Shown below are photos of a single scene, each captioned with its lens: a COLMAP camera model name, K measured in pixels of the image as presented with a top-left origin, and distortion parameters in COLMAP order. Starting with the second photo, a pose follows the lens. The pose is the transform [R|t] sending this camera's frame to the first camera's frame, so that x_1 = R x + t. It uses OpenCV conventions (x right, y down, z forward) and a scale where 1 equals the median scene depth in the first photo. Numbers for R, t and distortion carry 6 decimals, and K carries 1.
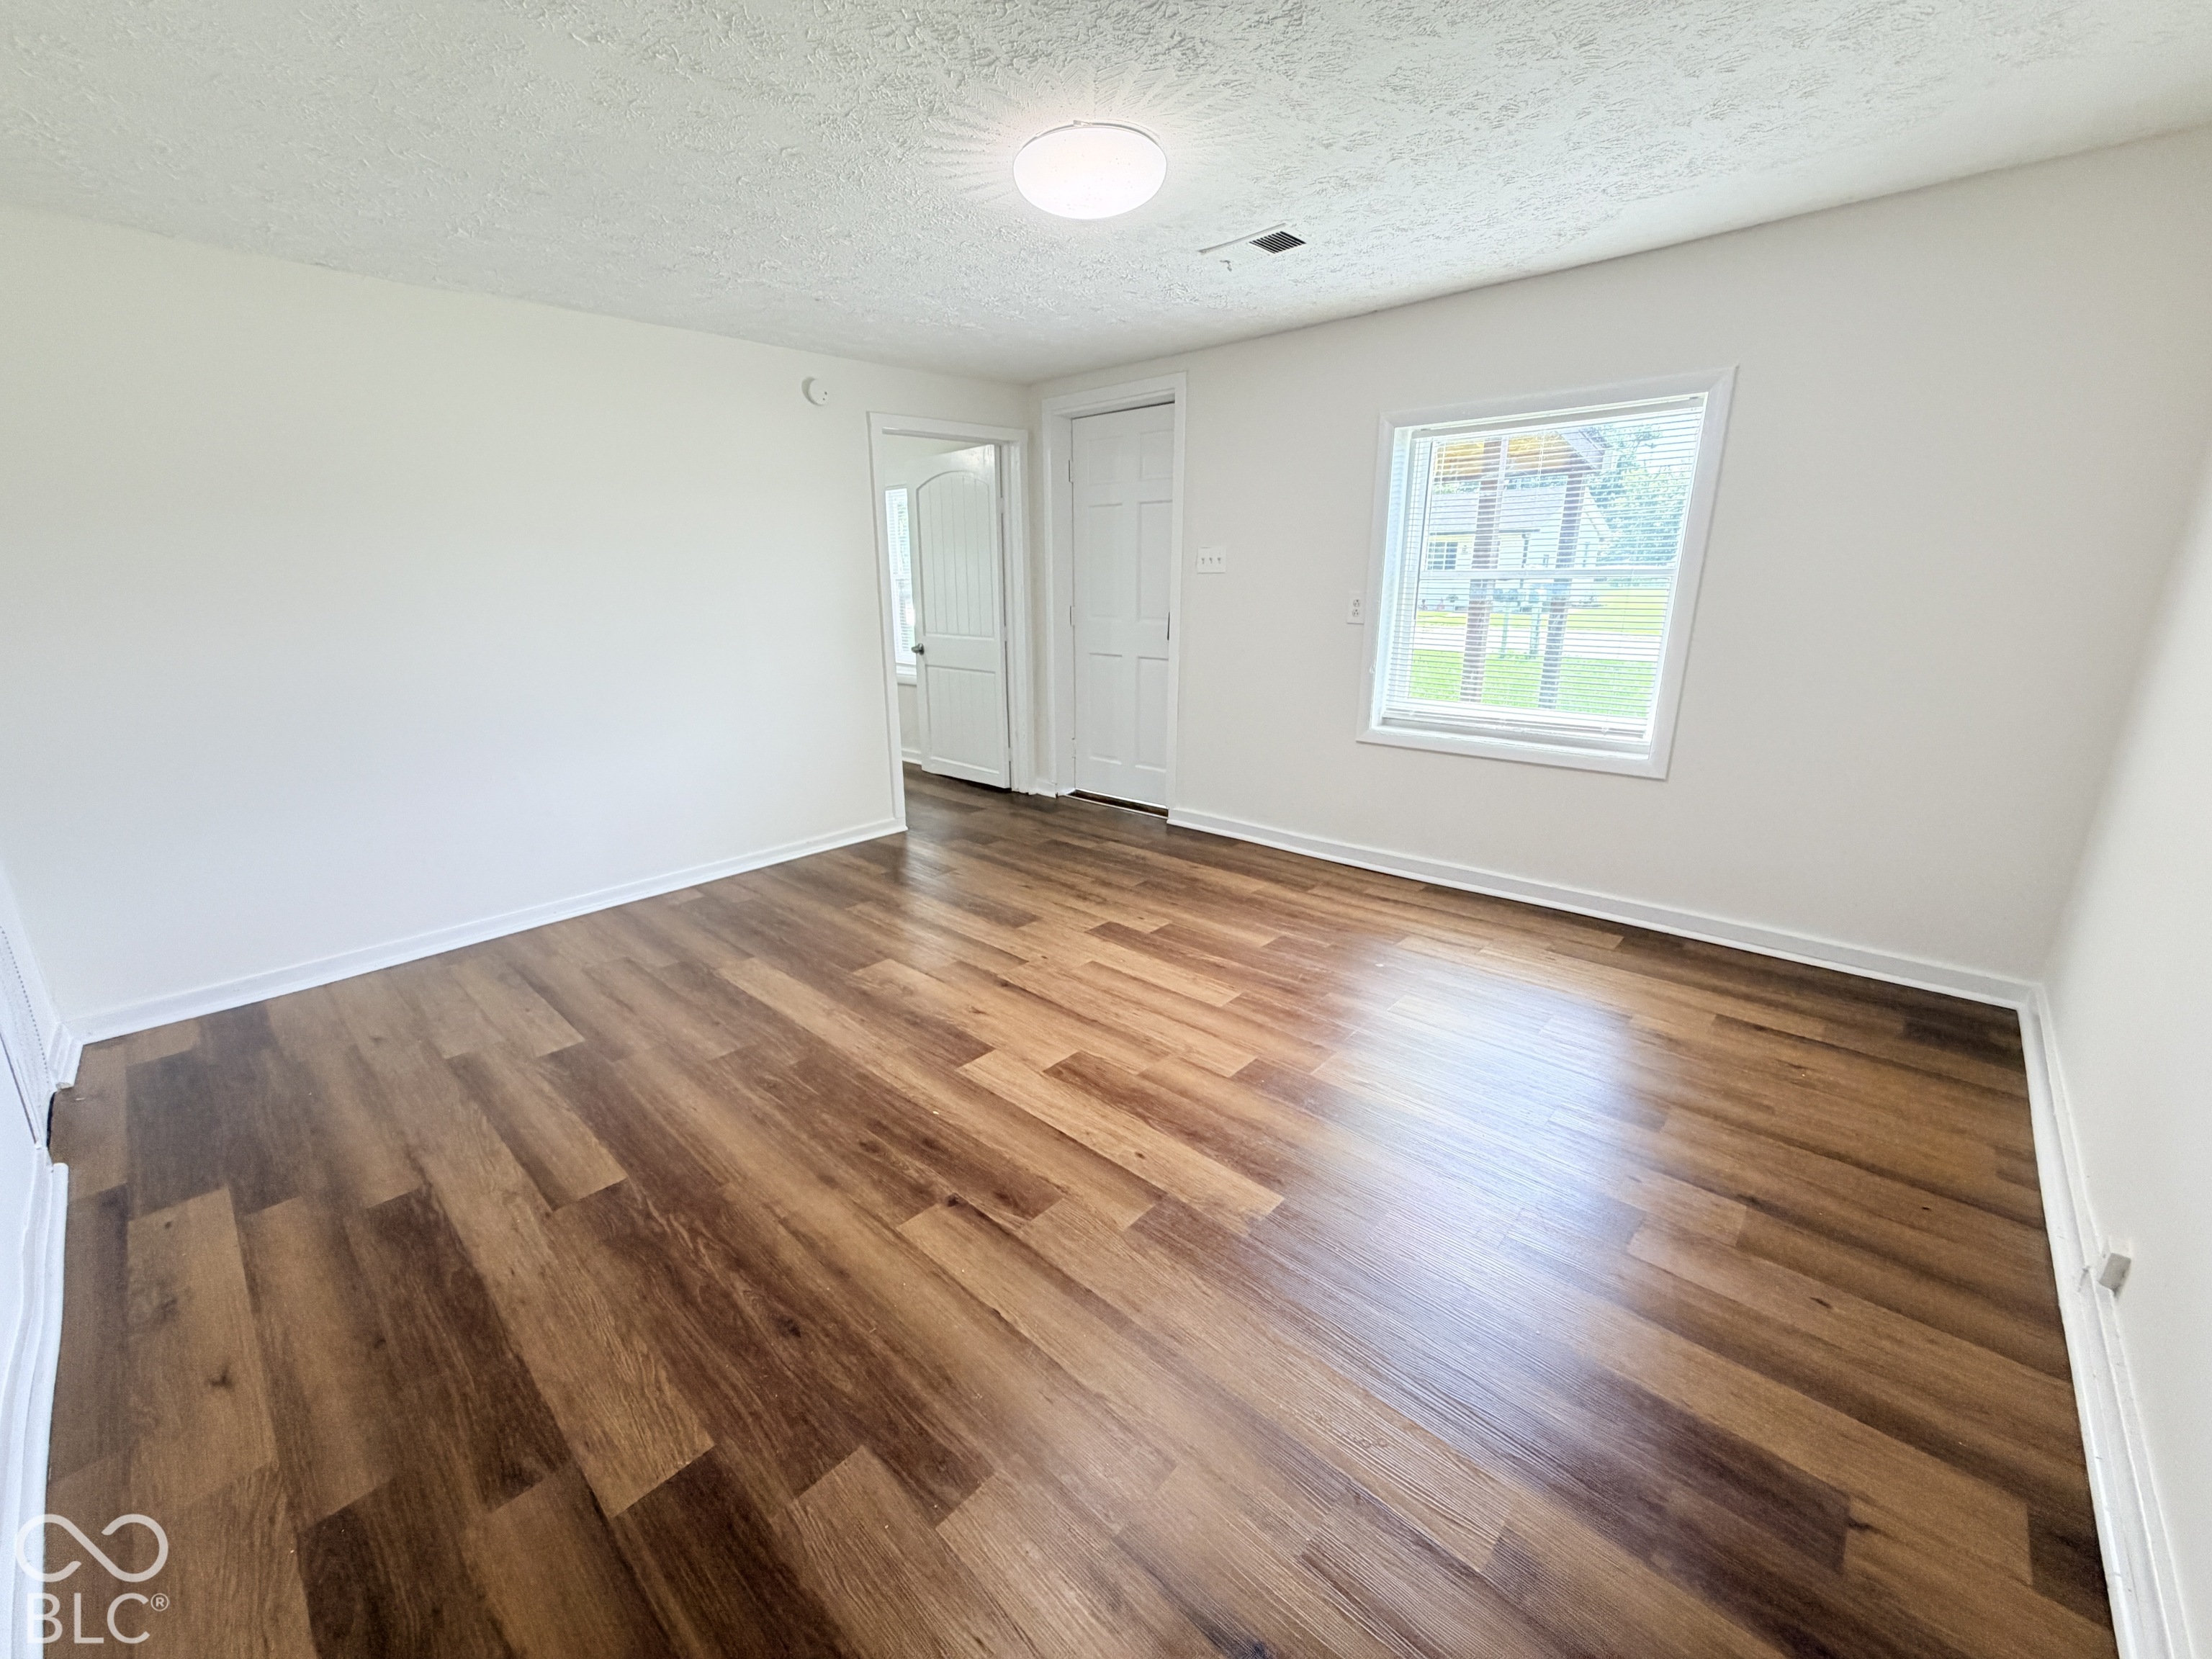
lens RADIAL K [[887.1, 0, 1099.2], [0, 887.1, 831.4], [0, 0, 1]] dist [0.001398, 0.000714]
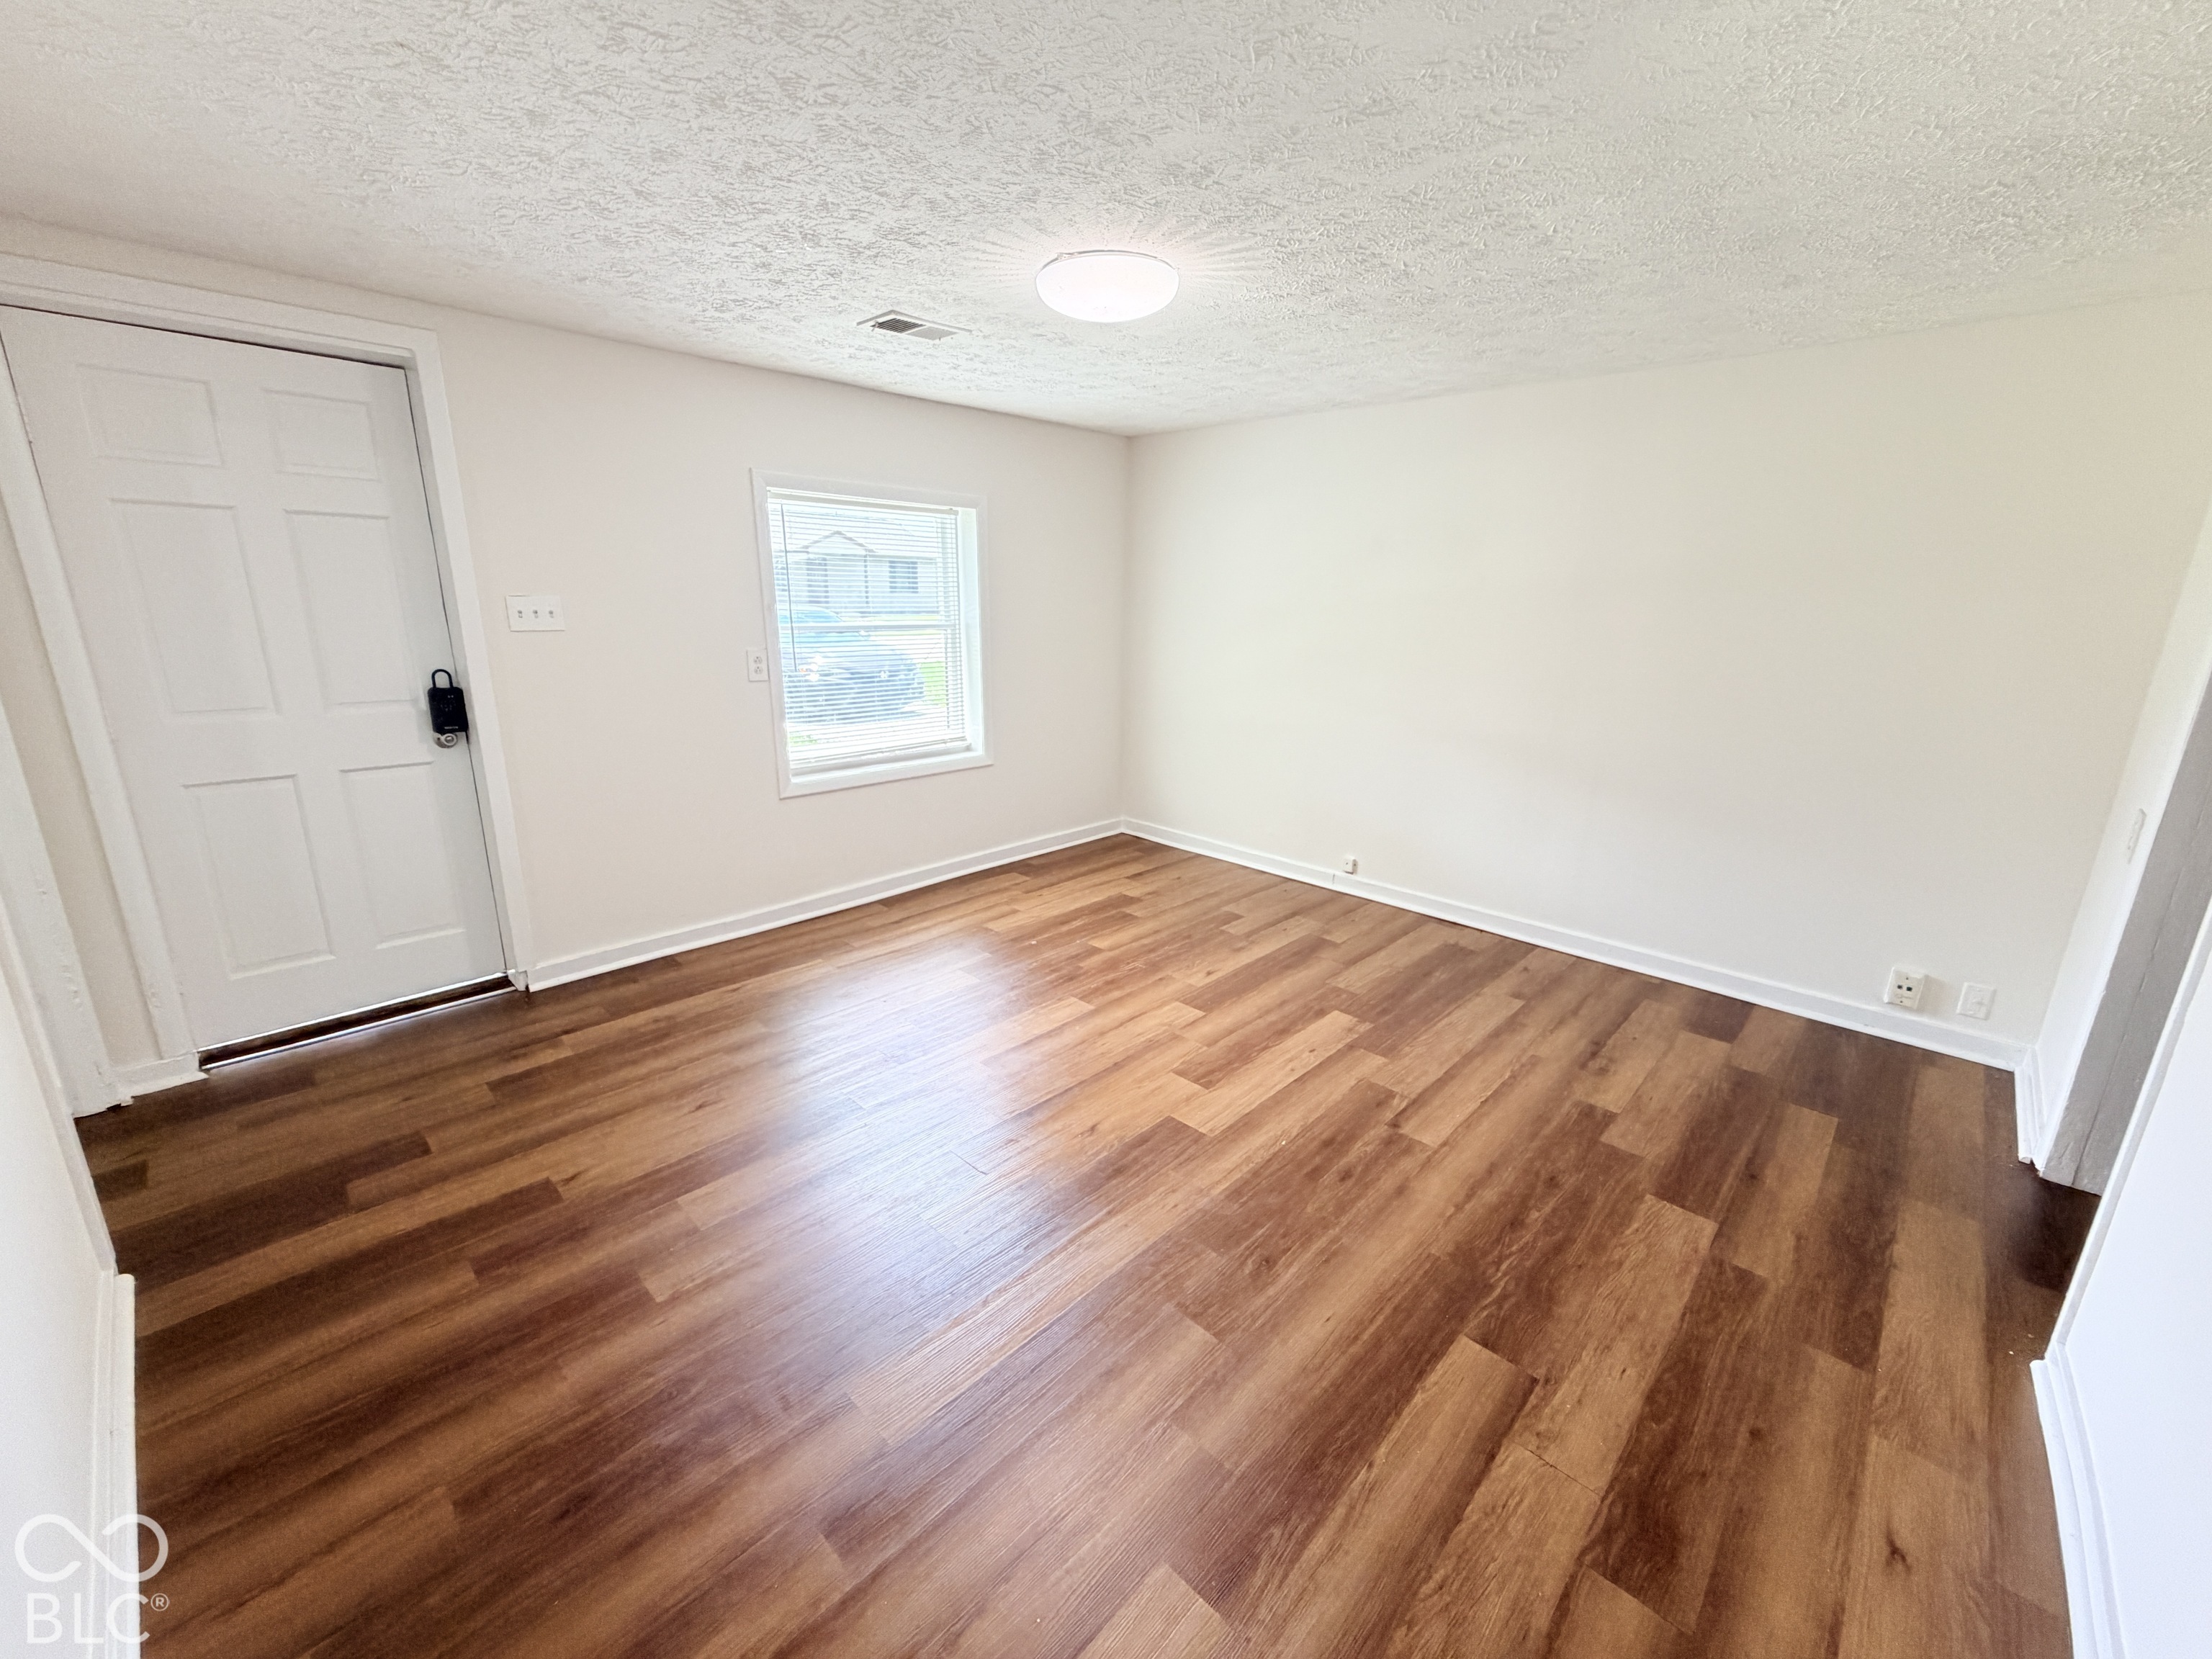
lens RADIAL K [[887.1, 0, 1100.9], [0, 887.1, 829.2], [0, 0, 1]] dist [0.001398, 0.000714]
pose [[0.015857, -0.247264, 0.968818, -1.297911], [0.262624, 0.935950, 0.234577, -0.407111], [-0.964768, 0.250715, 0.079779, 1.163885]]
